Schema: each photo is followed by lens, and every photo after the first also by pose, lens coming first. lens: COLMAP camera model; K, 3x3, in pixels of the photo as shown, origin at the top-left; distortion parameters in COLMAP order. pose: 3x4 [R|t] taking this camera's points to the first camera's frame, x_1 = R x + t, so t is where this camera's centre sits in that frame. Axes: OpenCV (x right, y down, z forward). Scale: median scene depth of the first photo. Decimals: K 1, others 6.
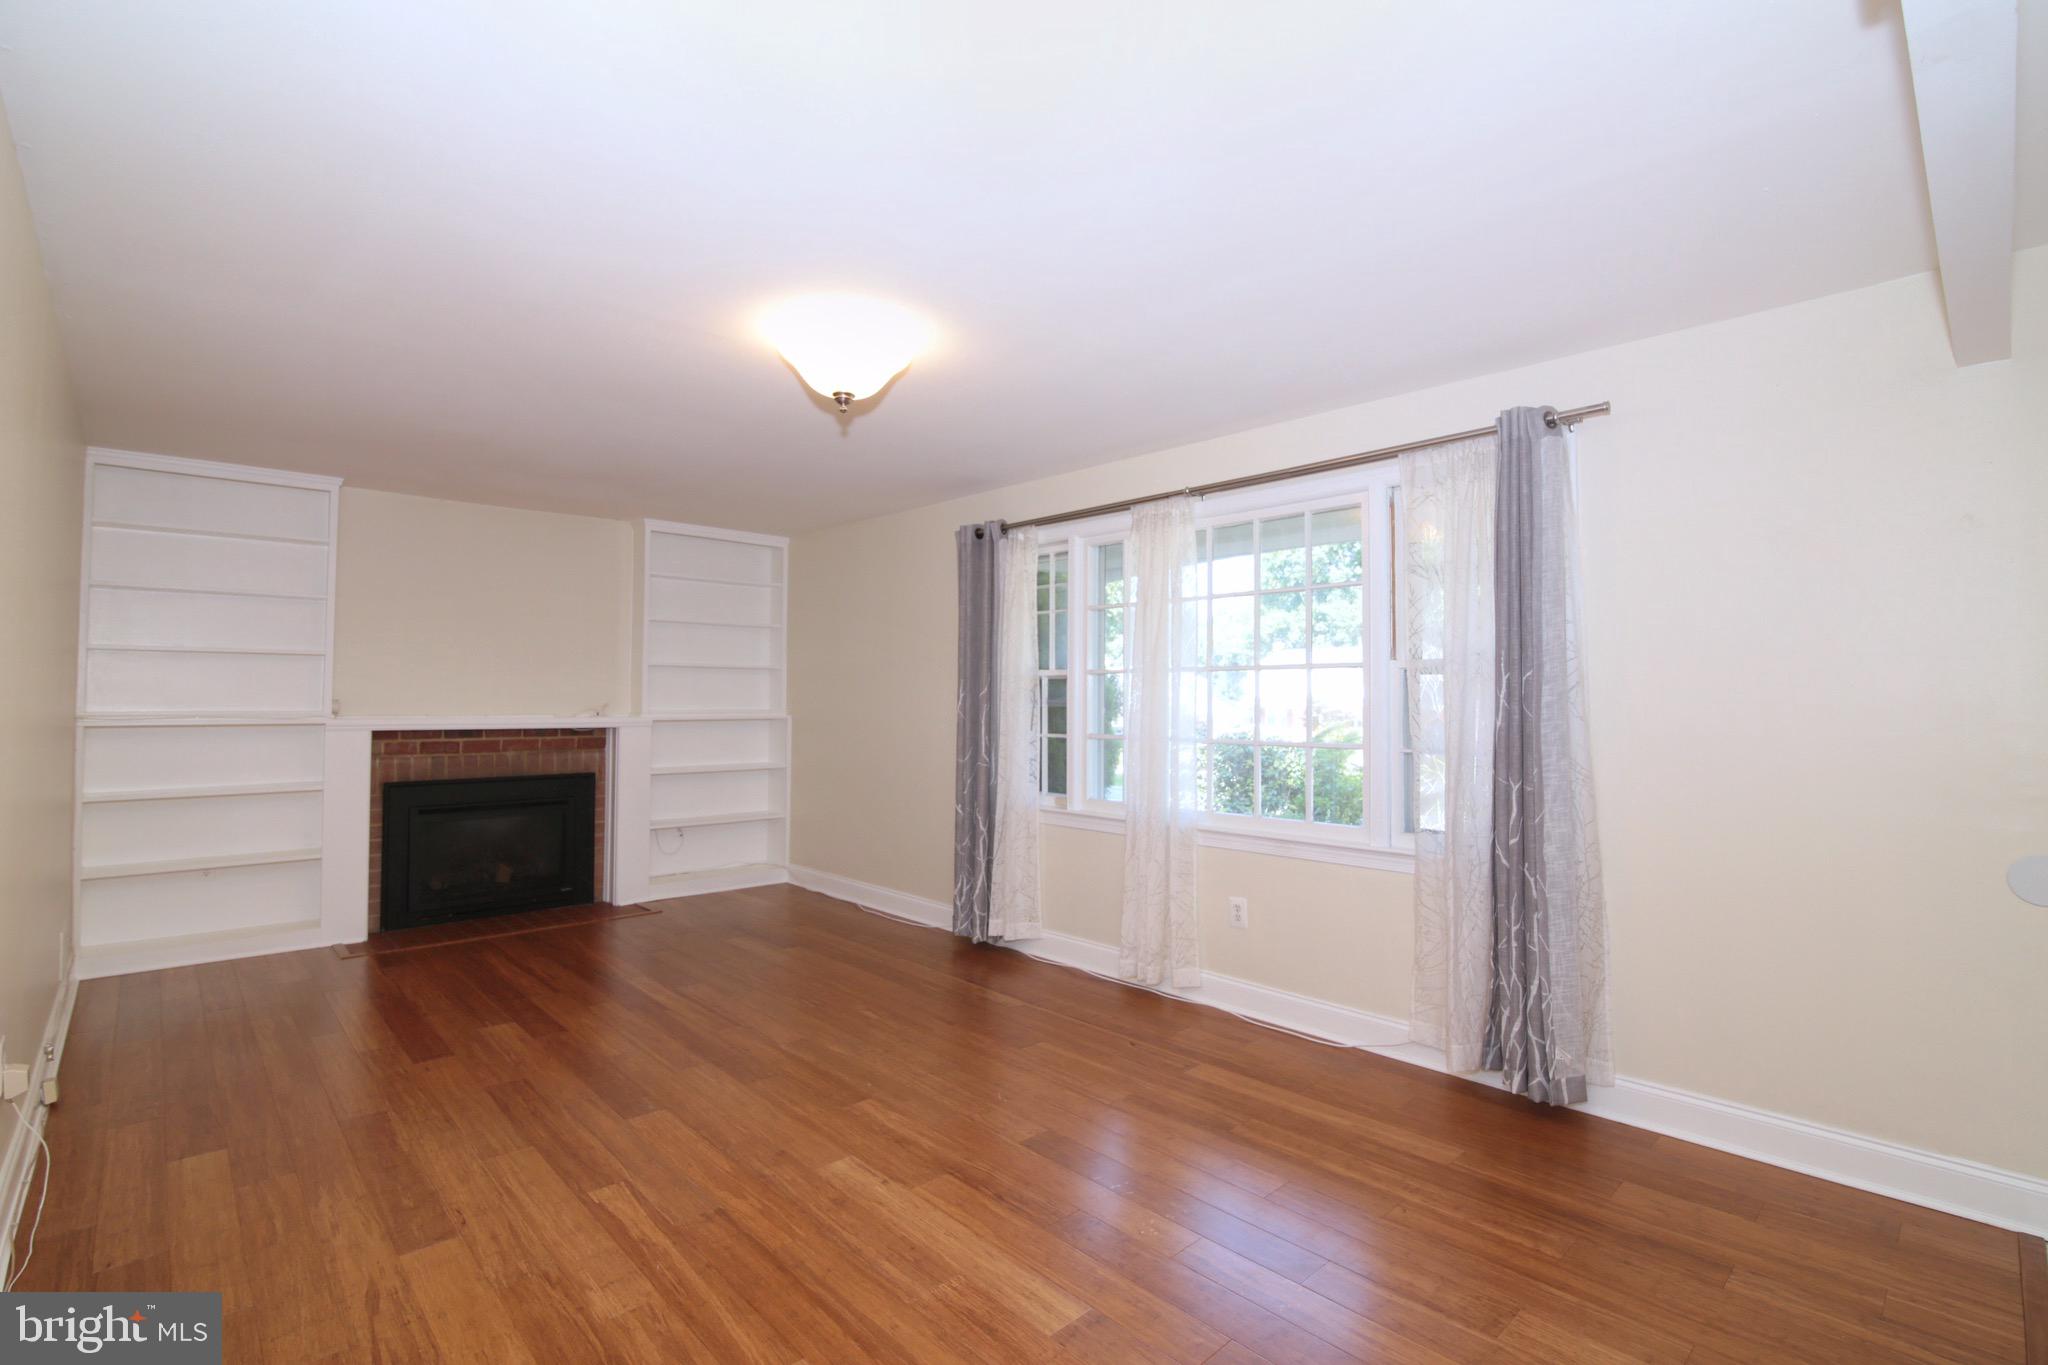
lens RADIAL K [[961.0, 0, 1012.3], [0, 961.0, 683.7], [0, 0, 1]] dist [-0.002505, -0.000789]
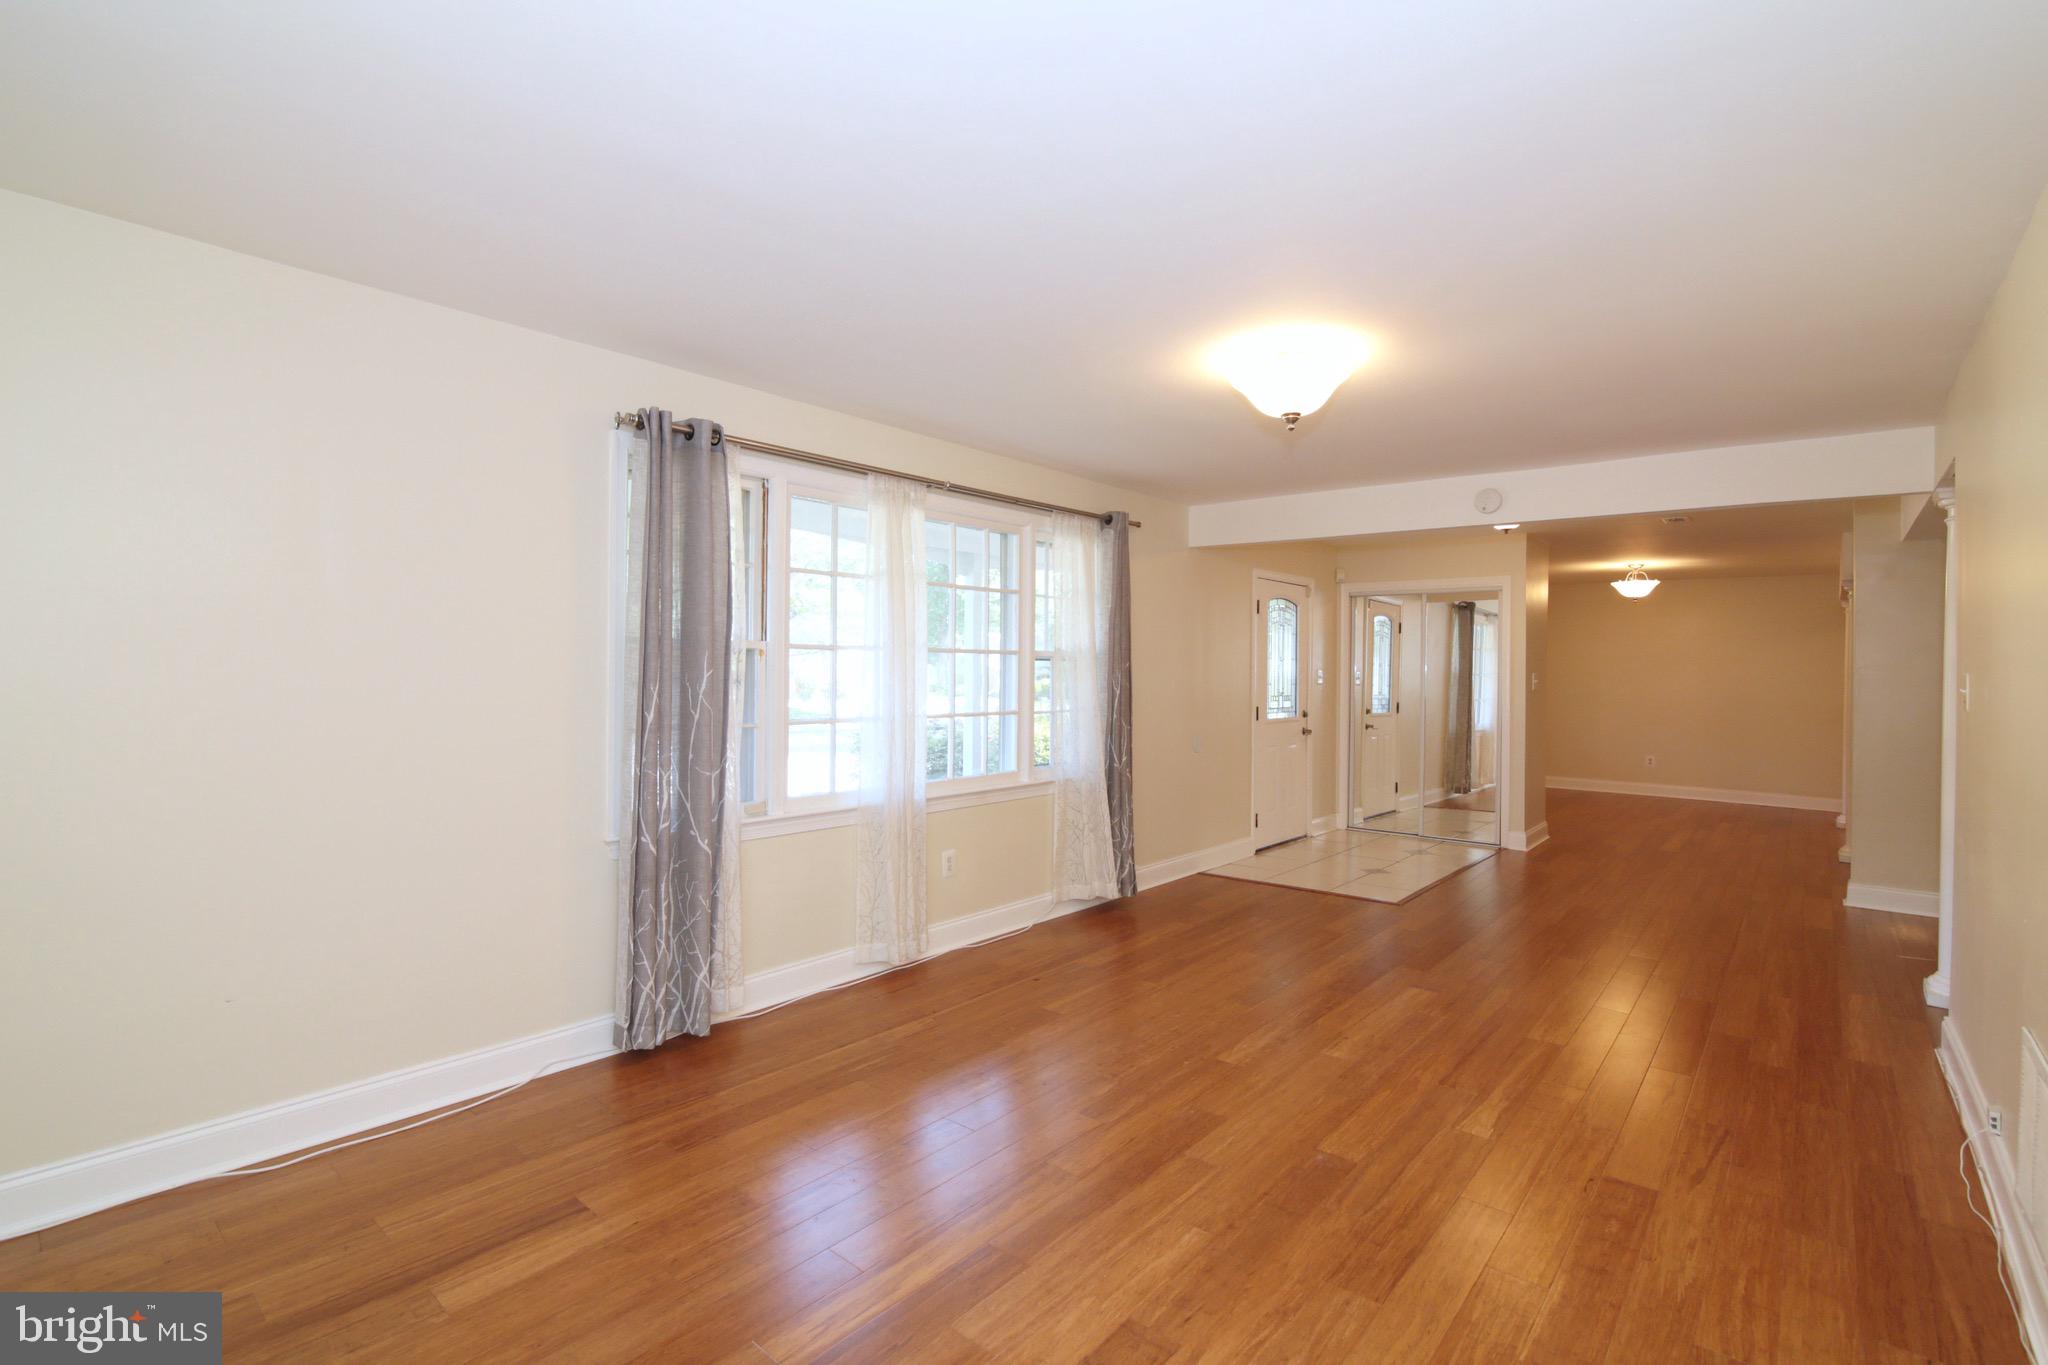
lens RADIAL K [[971.6, 0, 1021.1], [0, 971.6, 675.2], [0, 0, 1]] dist [-0.023190, 0.000478]
pose [[-0.144388, -0.005576, 0.989505, -0.720691], [-0.025119, 0.999683, 0.001968, 0.005787], [-0.989202, -0.024572, -0.144482, 0.844291]]
